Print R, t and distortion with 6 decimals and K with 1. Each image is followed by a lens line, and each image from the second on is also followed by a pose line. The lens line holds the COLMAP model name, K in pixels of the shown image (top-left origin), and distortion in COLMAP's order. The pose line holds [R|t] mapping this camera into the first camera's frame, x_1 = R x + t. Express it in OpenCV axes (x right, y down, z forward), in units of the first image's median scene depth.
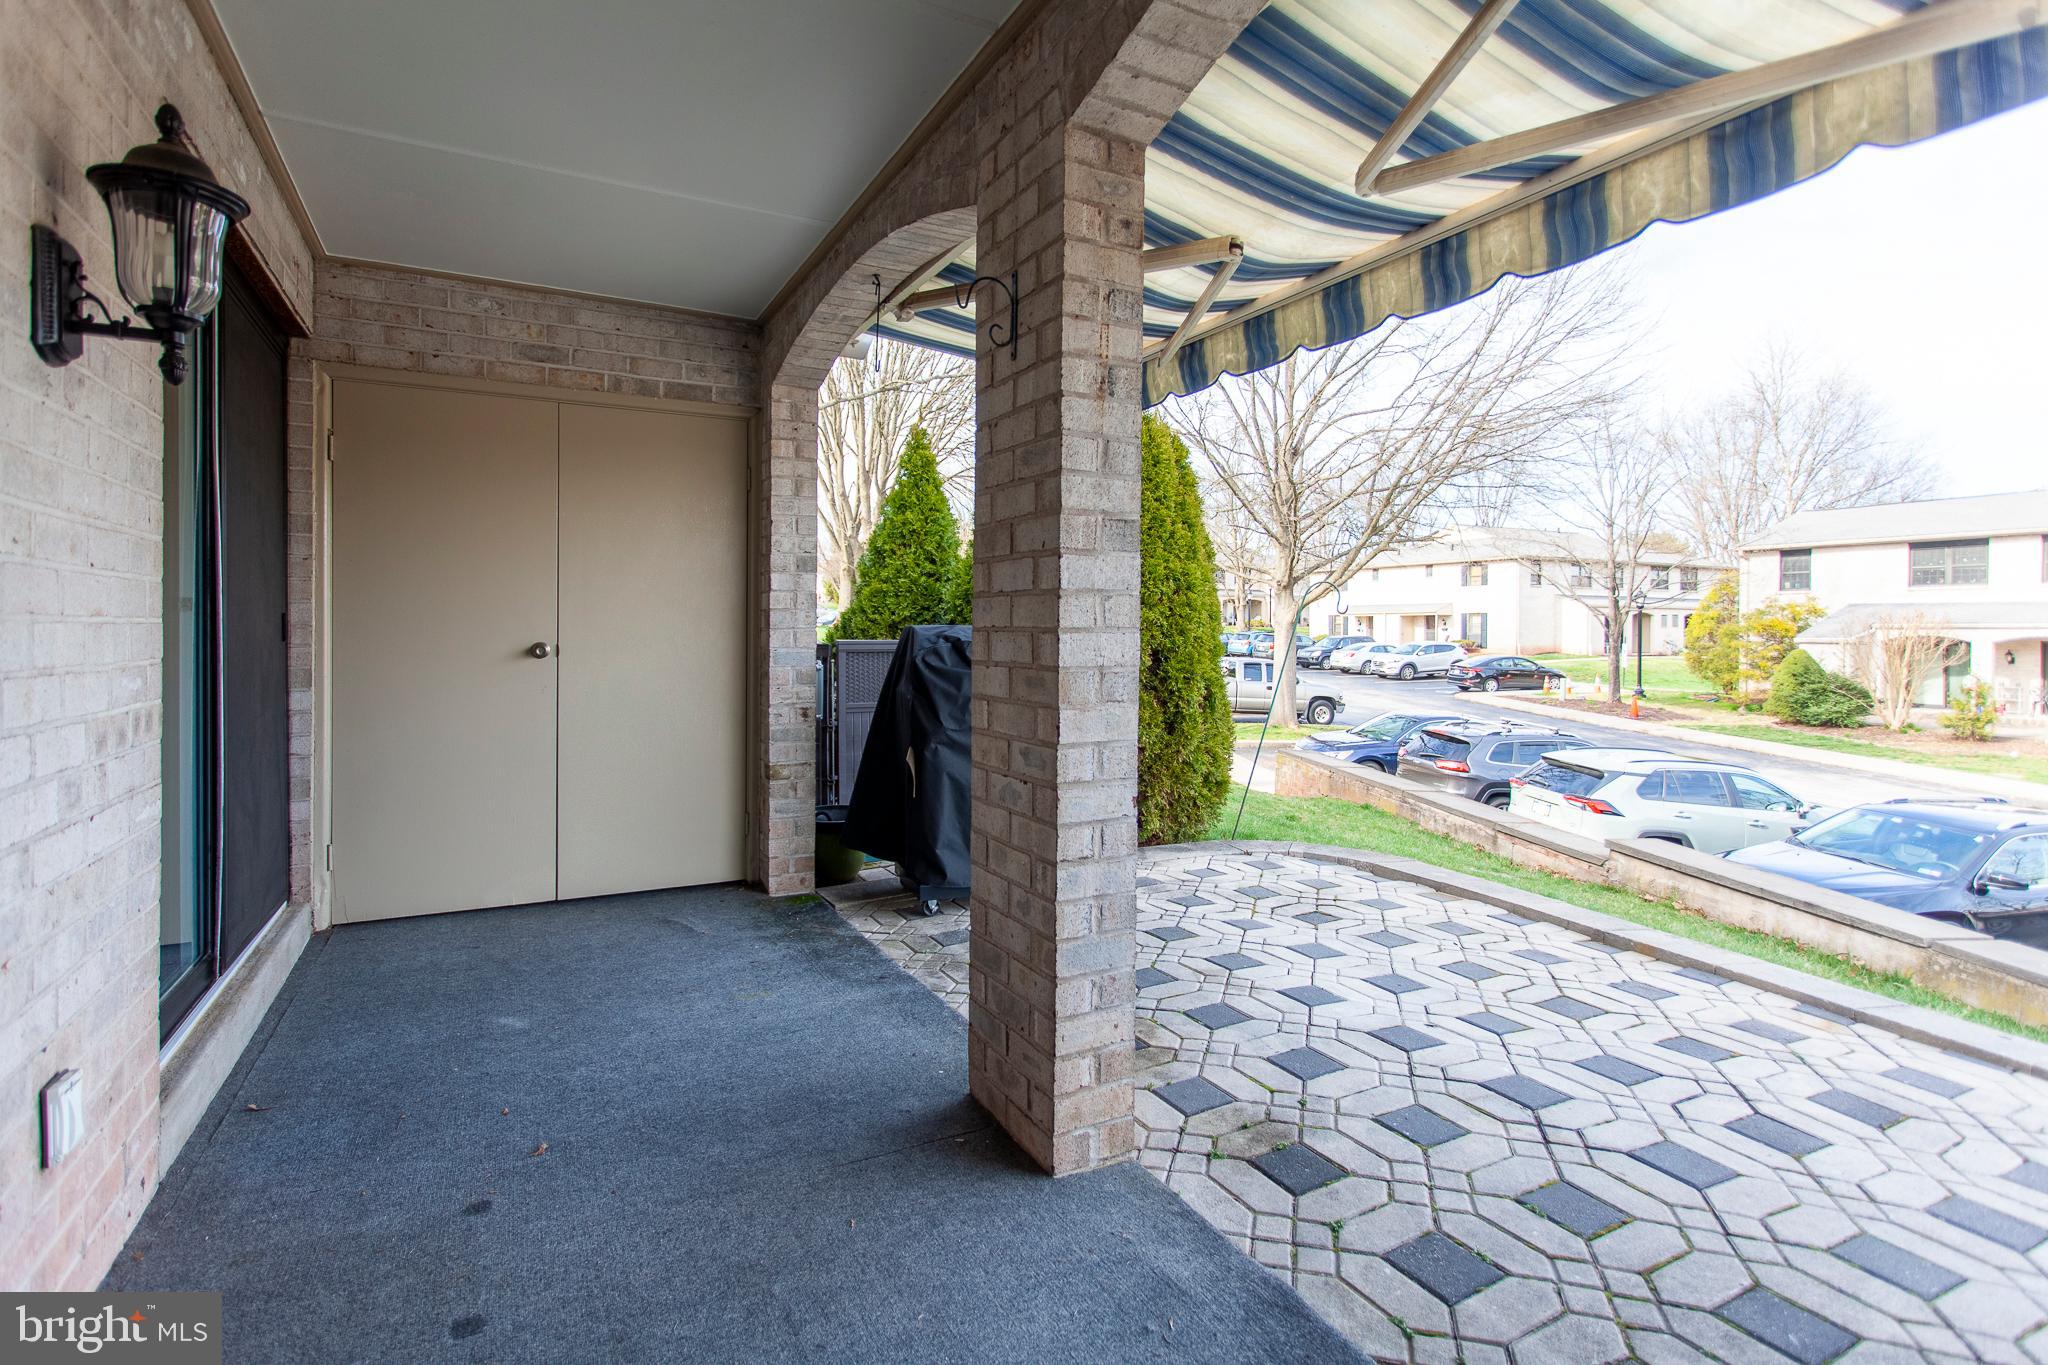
lens RADIAL K [[1022.2, 0, 1024.8], [0, 1022.2, 630.3], [0, 0, 1]] dist [0.004035, 0.000540]
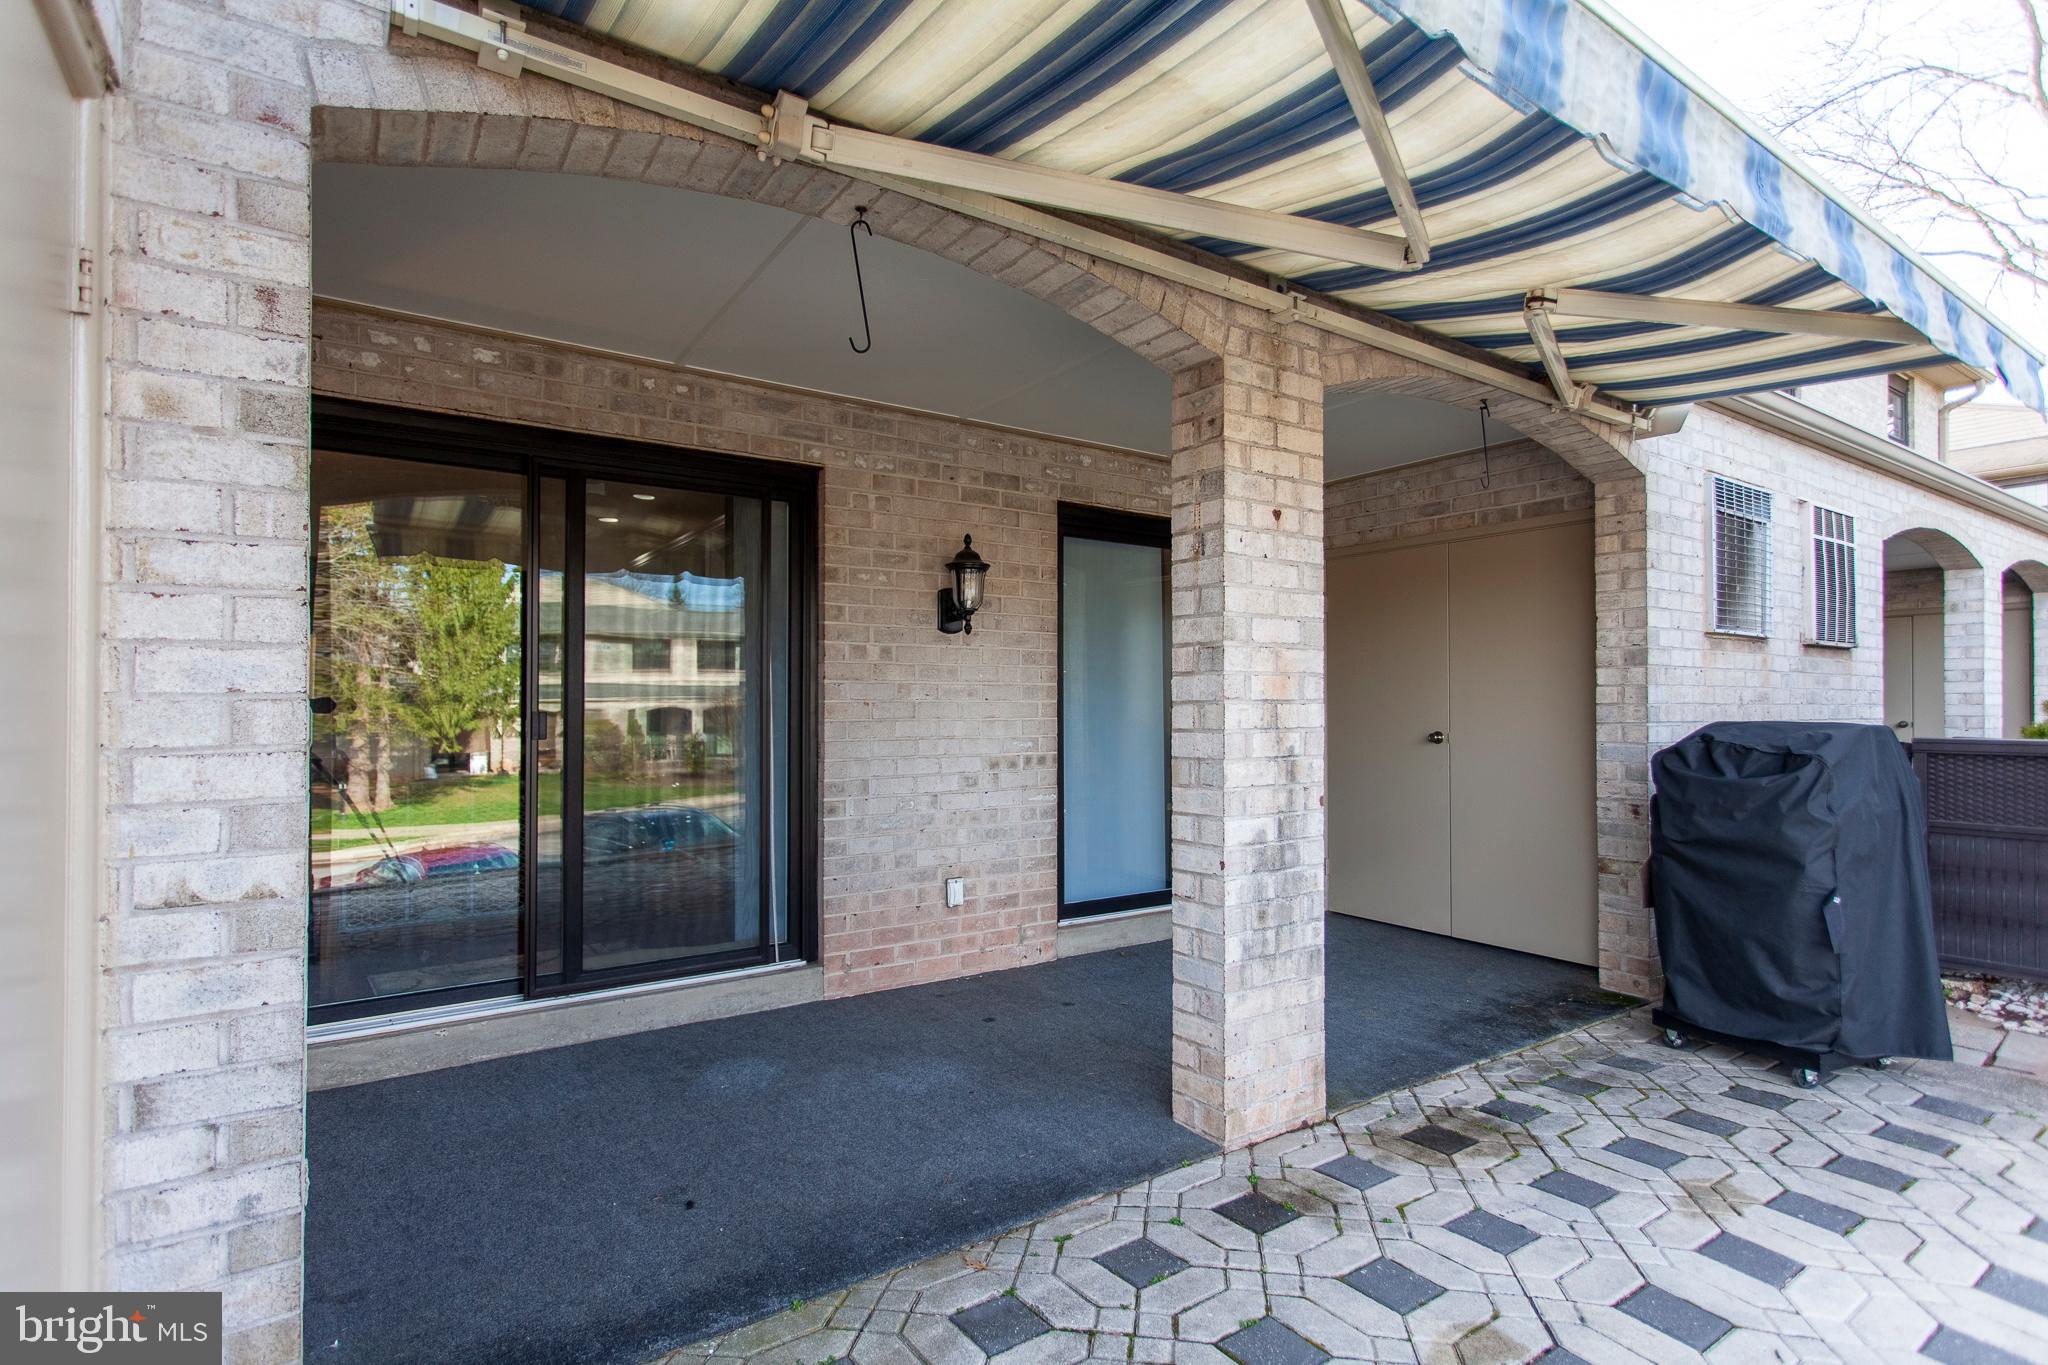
lens RADIAL K [[1042.7, 0, 1024.0], [0, 1042.7, 682.5], [0, 0, 1]] dist [0.000998, 0.001122]
pose [[0.093126, -0.025251, -0.995334, 0.820917], [-0.001207, 0.999675, -0.025474, -0.016498], [0.995654, 0.003574, 0.093065, 0.373082]]
